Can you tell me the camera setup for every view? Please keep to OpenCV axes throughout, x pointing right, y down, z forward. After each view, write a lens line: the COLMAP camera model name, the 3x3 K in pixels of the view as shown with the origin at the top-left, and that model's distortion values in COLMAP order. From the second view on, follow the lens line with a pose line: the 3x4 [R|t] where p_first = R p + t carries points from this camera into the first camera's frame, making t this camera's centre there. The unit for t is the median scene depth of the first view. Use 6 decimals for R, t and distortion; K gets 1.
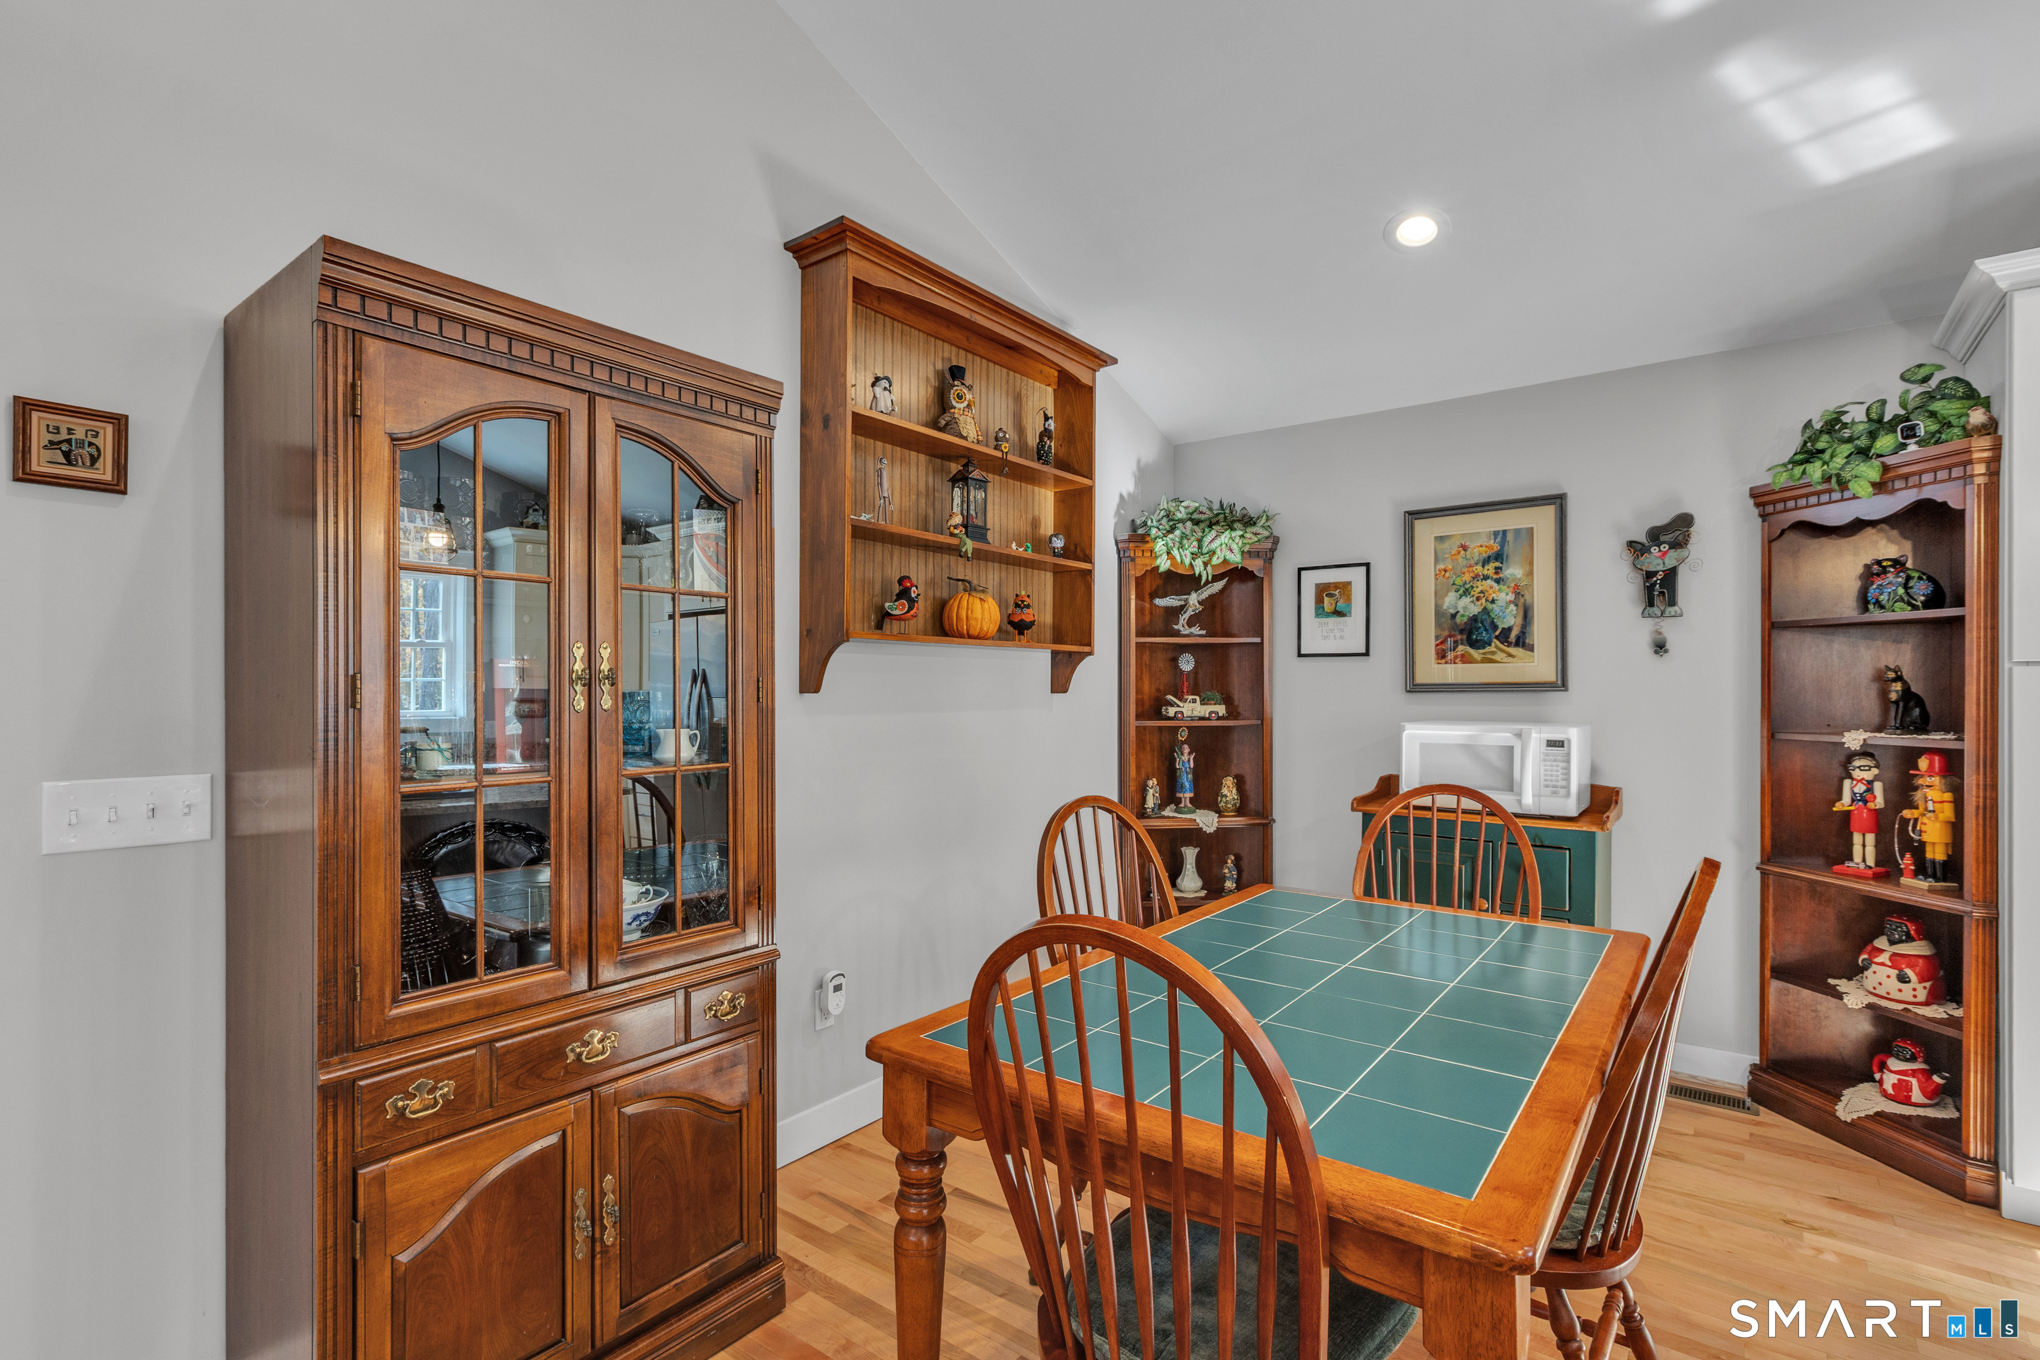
lens RADIAL K [[943.5, 0, 1019.7], [0, 943.5, 694.1], [0, 0, 1]] dist [0.002197, 0.000711]
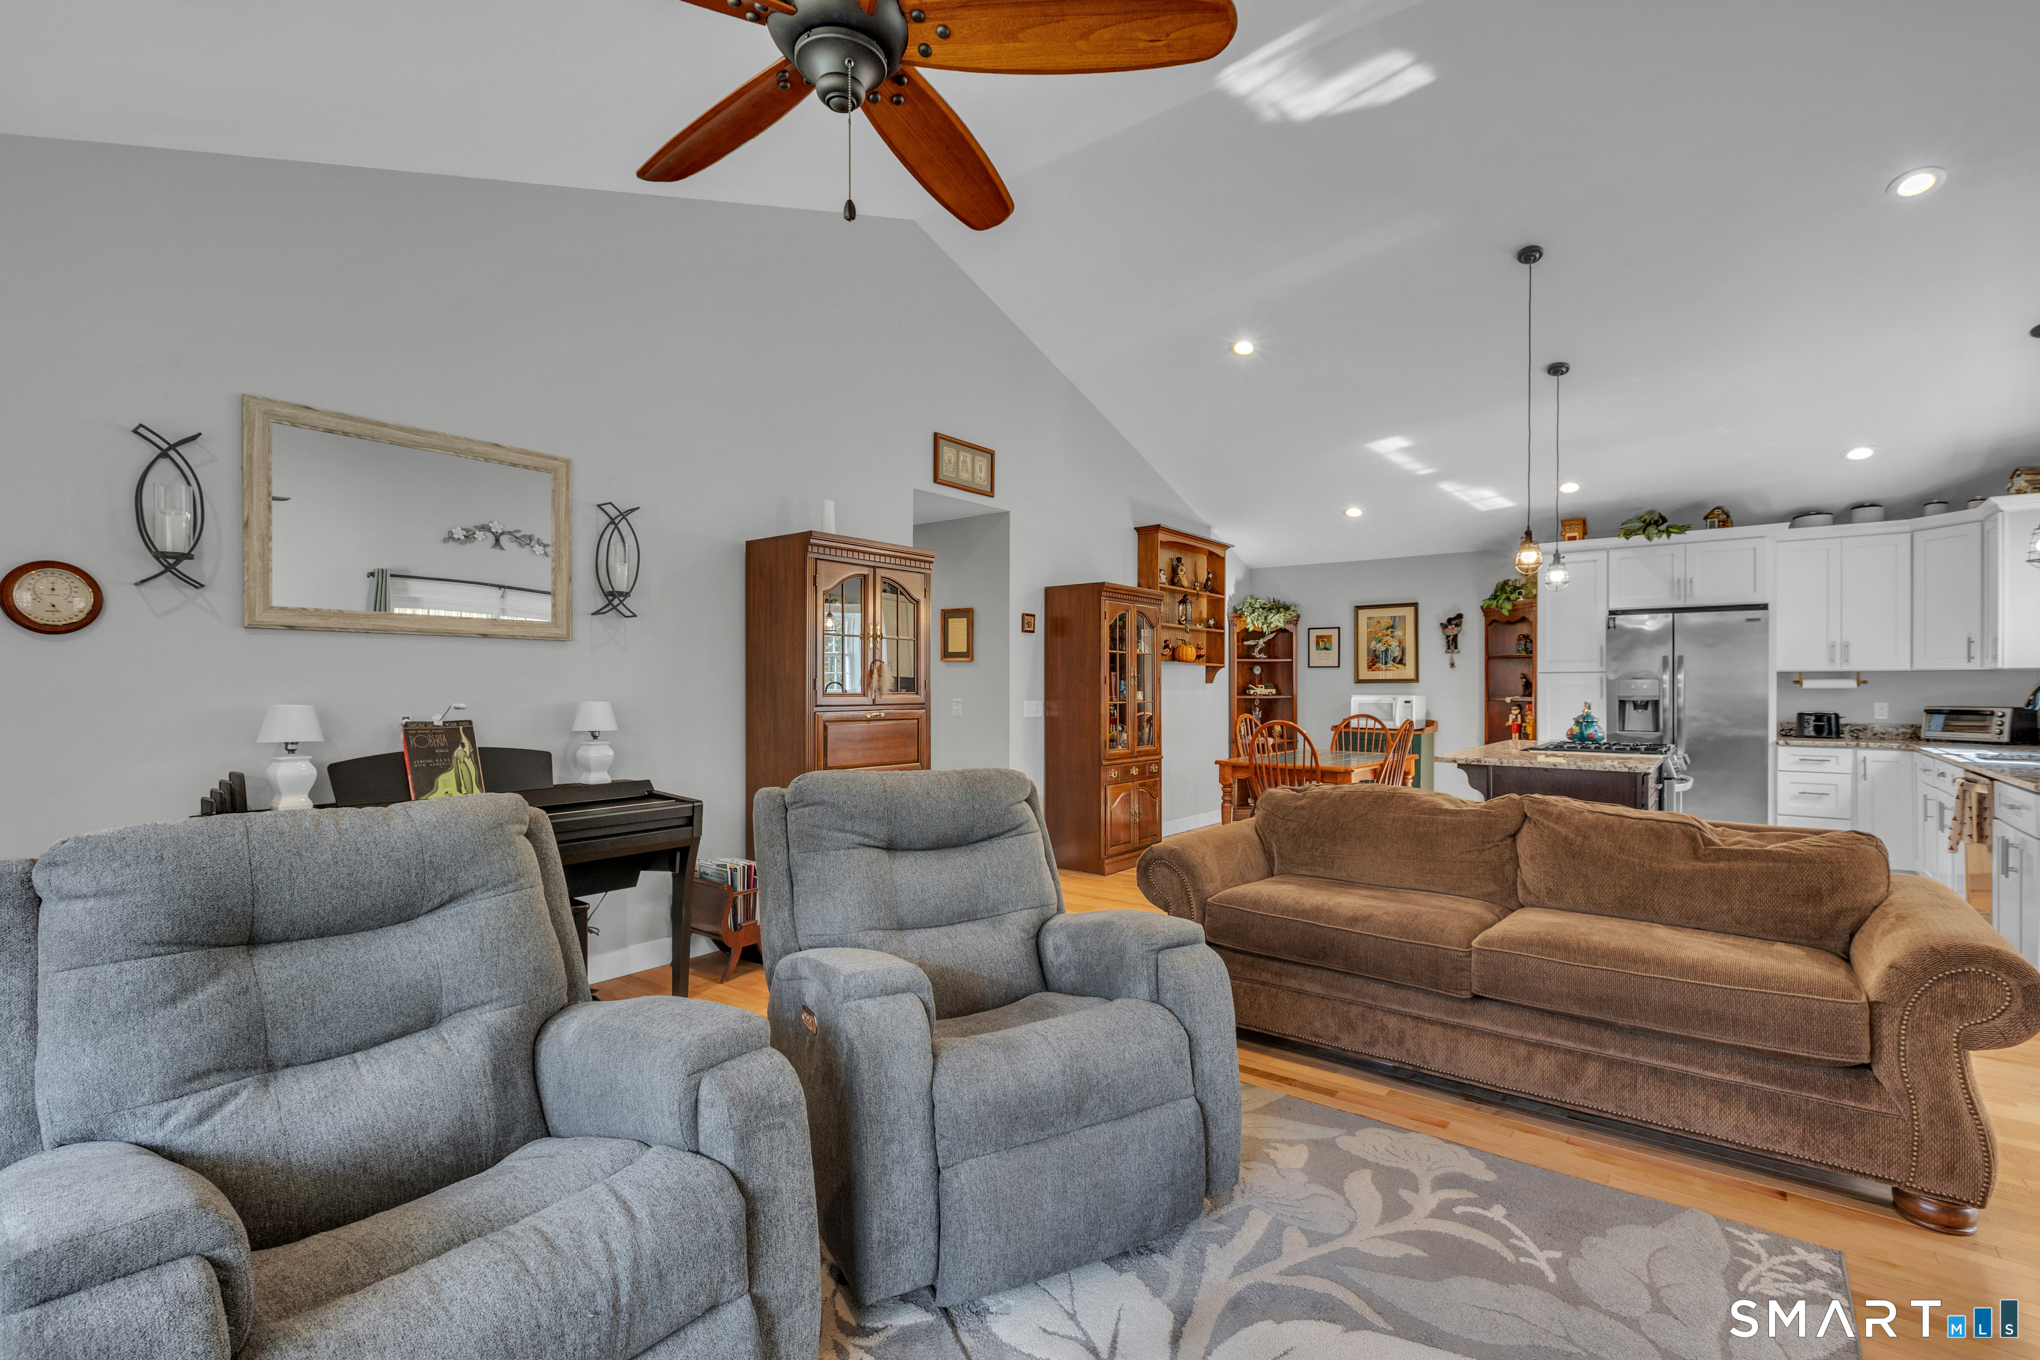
lens RADIAL K [[915.3, 0, 1020.0], [0, 915.3, 680.0], [0, 0, 1]] dist [-0.000879, -0.000018]
pose [[0.999988, 0.000394, -0.004798, -0.432661], [-0.000457, 0.999914, -0.013087, 0.021416], [0.004793, 0.013089, 0.999903, -1.339686]]
